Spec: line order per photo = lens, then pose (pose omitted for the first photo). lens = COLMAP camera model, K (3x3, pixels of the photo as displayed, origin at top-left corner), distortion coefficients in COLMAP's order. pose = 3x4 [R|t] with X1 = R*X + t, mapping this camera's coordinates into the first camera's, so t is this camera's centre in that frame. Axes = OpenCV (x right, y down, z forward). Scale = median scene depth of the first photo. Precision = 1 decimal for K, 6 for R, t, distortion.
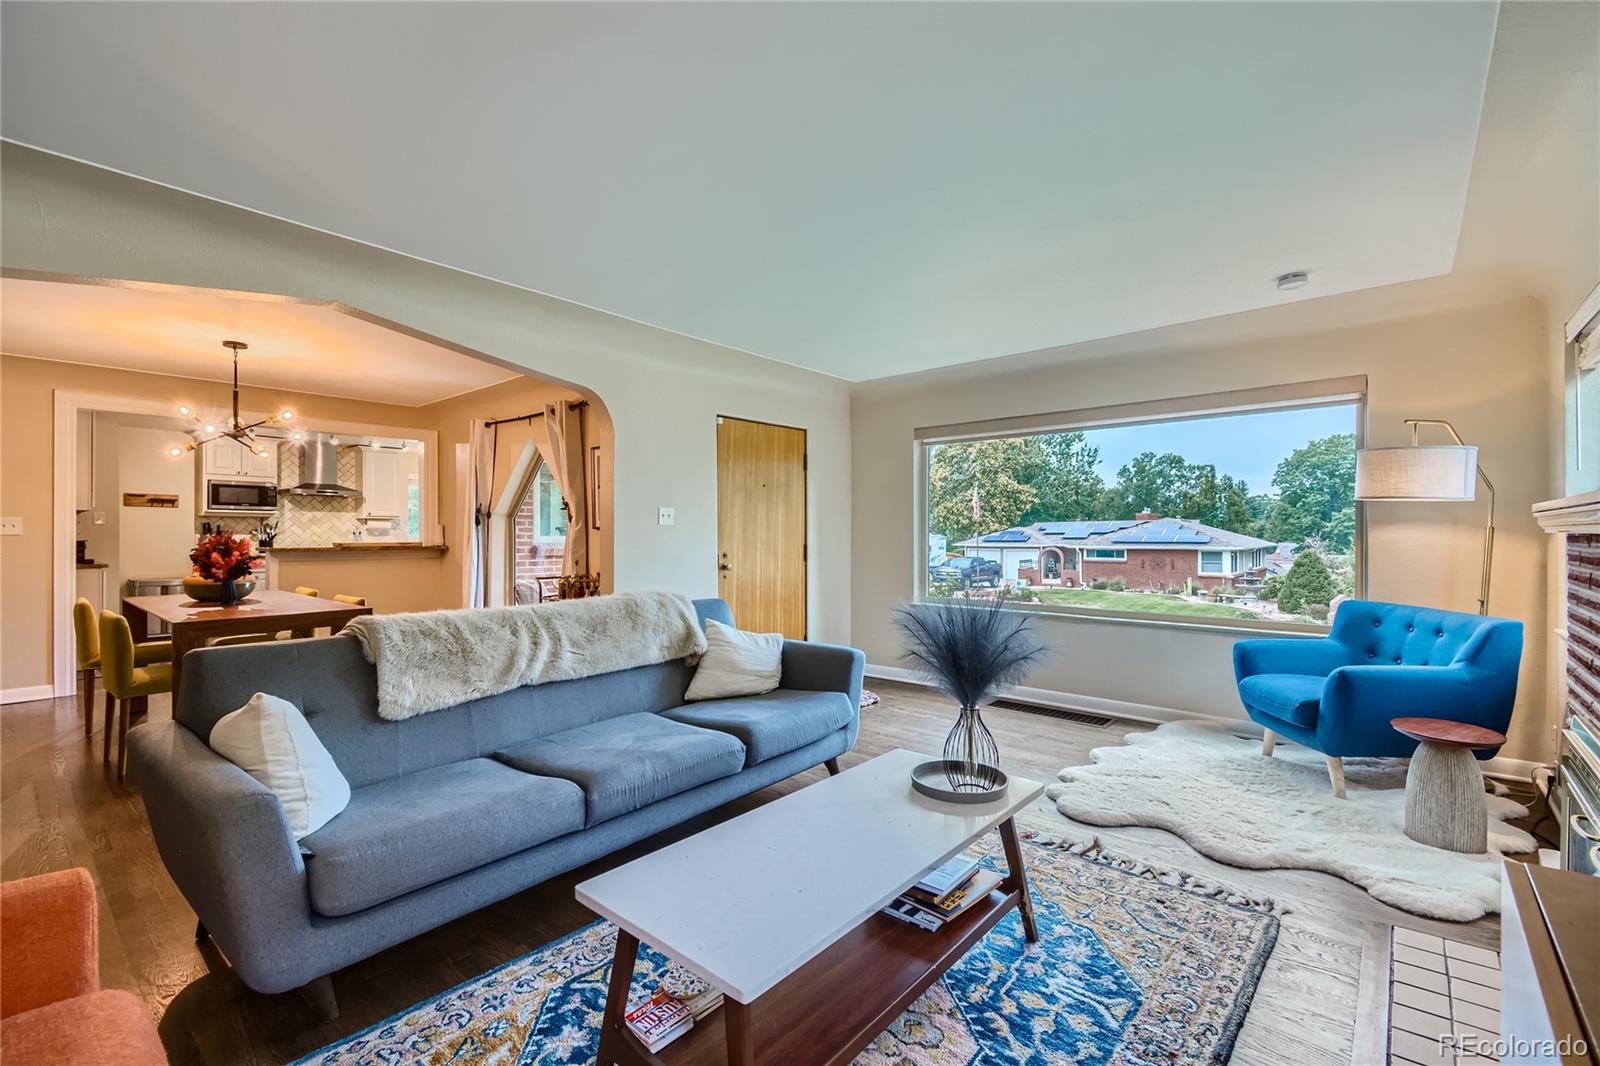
lens RADIAL K [[698.3, 0, 797.9], [0, 698.3, 534.6], [0, 0, 1]] dist [0.029607, -0.008213]
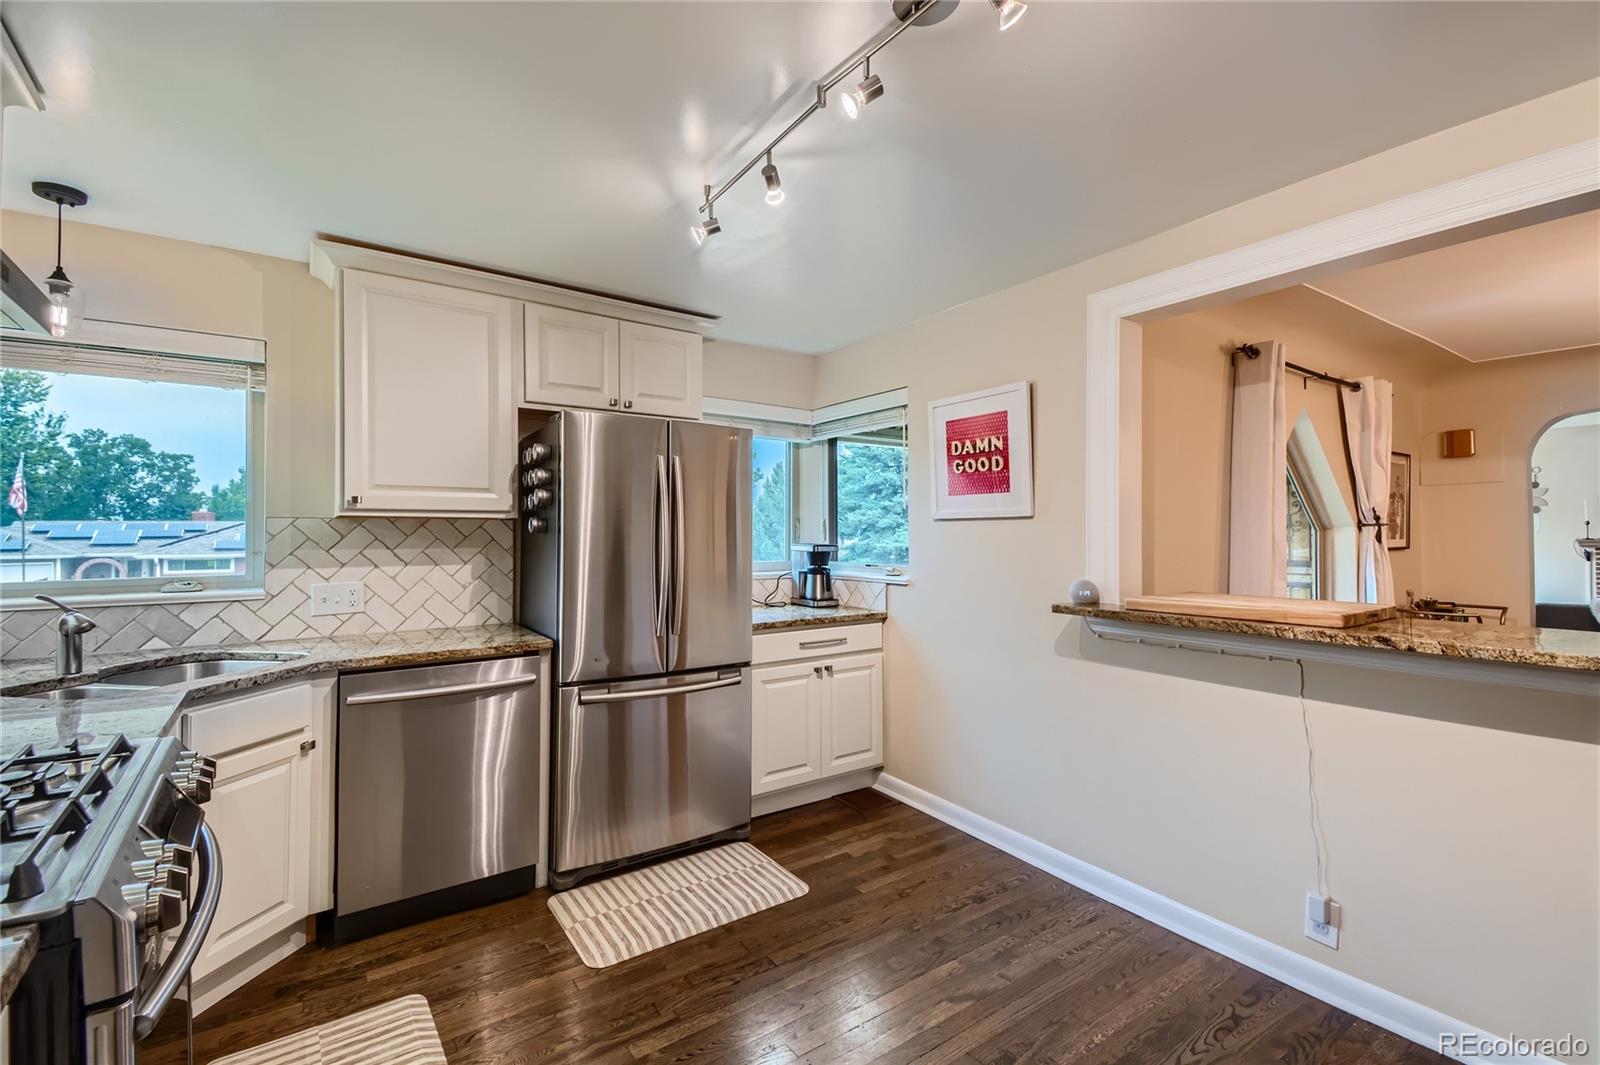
lens RADIAL K [[698.3, 0, 804.0], [0, 698.3, 524.4], [0, 0, 1]] dist [0.029607, -0.008213]
pose [[0.230513, 0.012345, 0.972991, -0.952823], [0.003425, 0.999903, -0.013498, -0.020968], [-0.973063, 0.006444, 0.230448, 1.098164]]
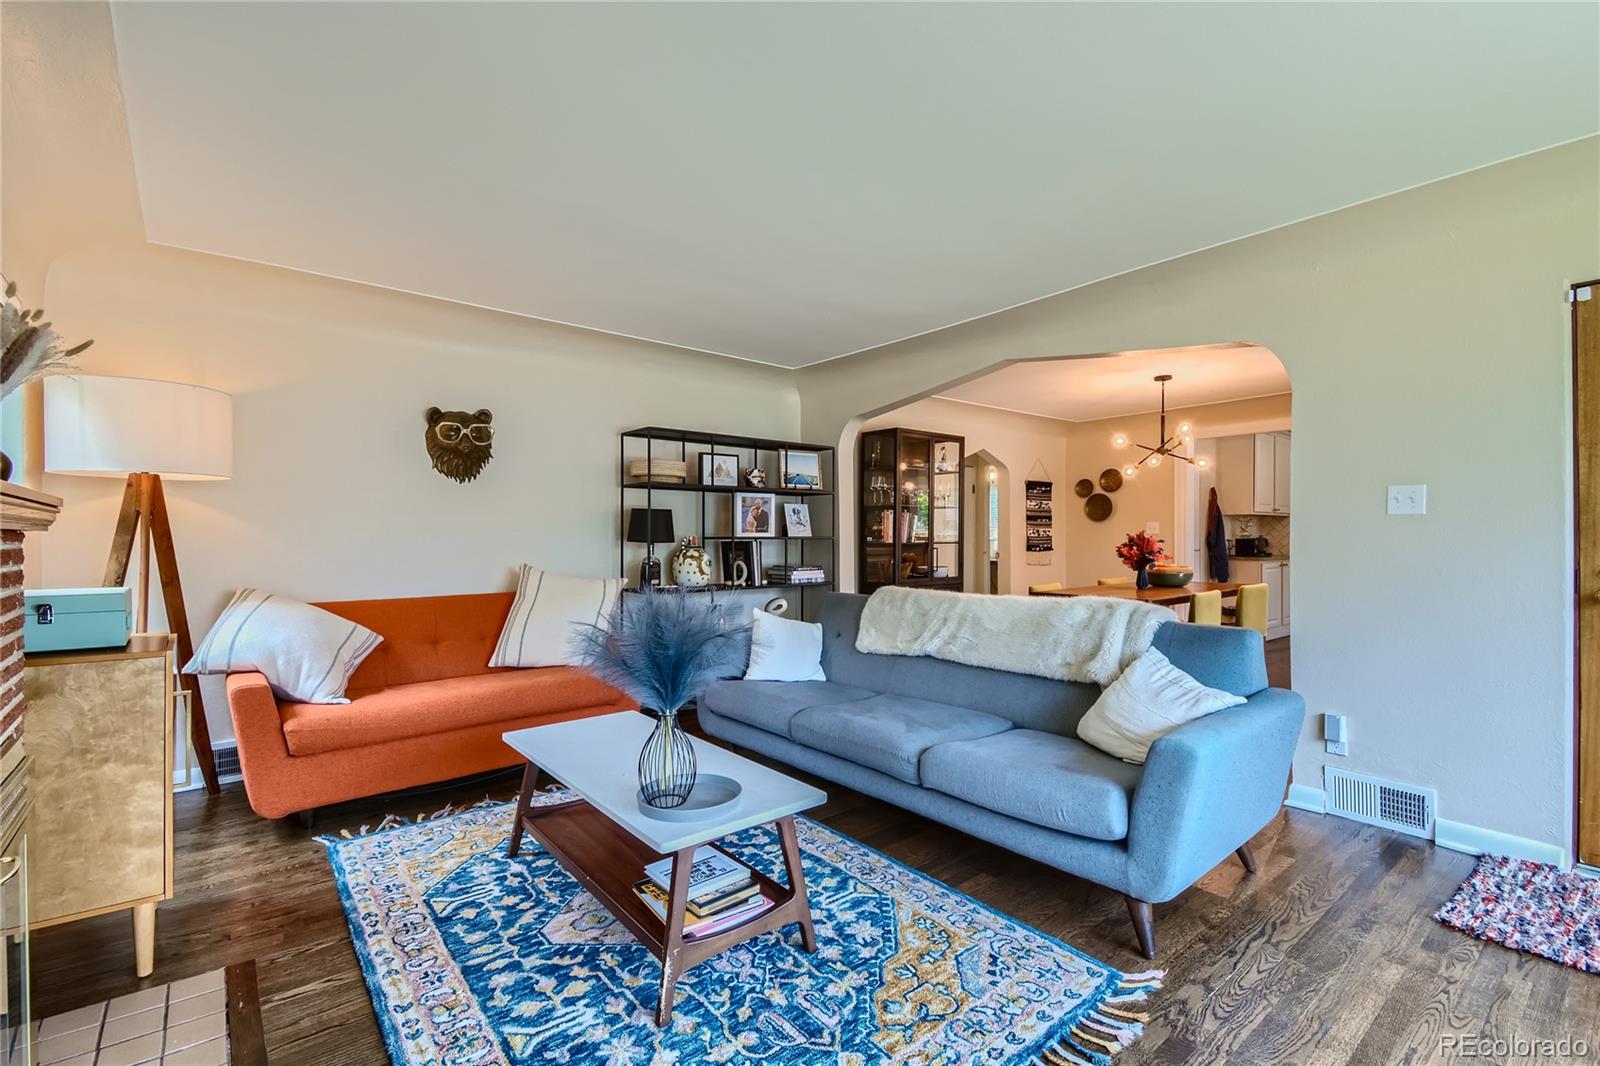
lens RADIAL K [[698.3, 0, 800.5], [0, 698.3, 532.9], [0, 0, 1]] dist [0.029607, -0.008213]
pose [[-0.160250, -0.005079, -0.987063, 0.324913], [0.001550, 0.999984, -0.005397, 0.003081], [0.987075, -0.002395, -0.160240, 0.375151]]
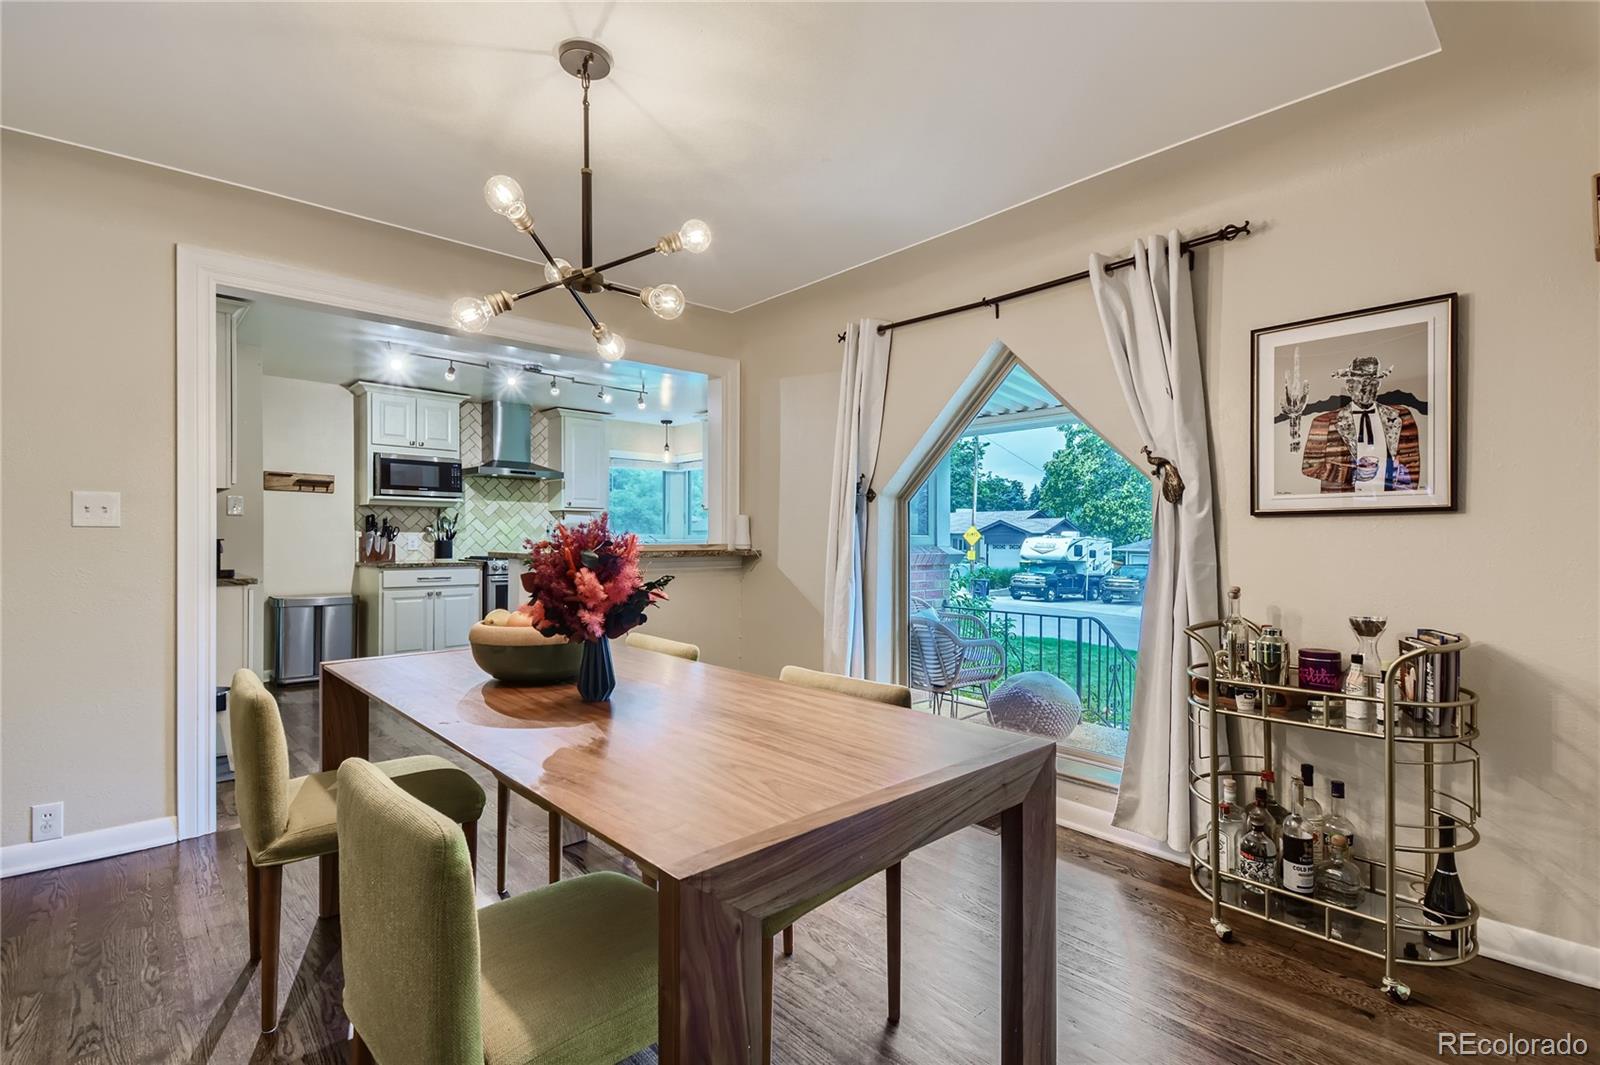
lens RADIAL K [[745.0, 0, 792.4], [0, 745.0, 540.6], [0, 0, 1]] dist [0.040413, 0.000660]
pose [[0.993331, 0.002168, -0.115280, -0.403858], [-0.001669, 0.999989, 0.004426, 0.005147], [0.115288, -0.004204, 0.993323, 0.375308]]
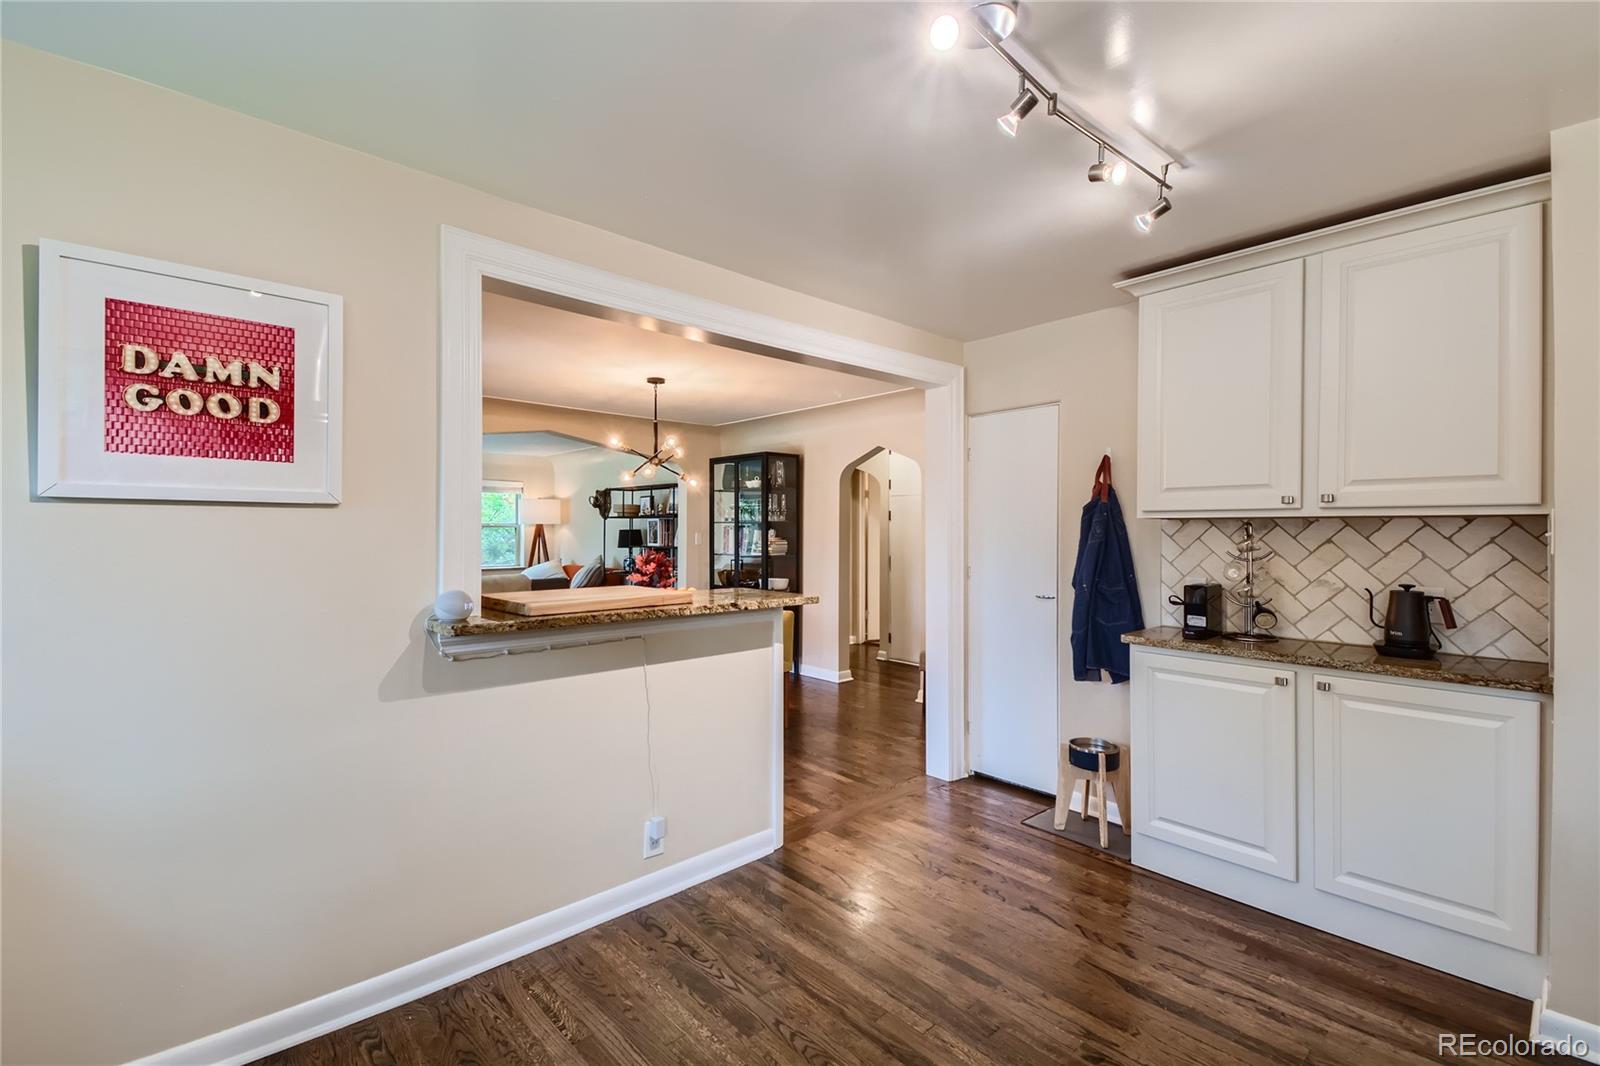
lens RADIAL K [[698.3, 0, 792.3], [0, 698.3, 531.2], [0, 0, 1]] dist [0.029607, -0.008213]
pose [[-0.994303, -0.004639, 0.106488, -0.724795], [-0.004844, 0.999987, -0.001667, -0.020608], [-0.106479, -0.002173, -0.994313, 1.317481]]
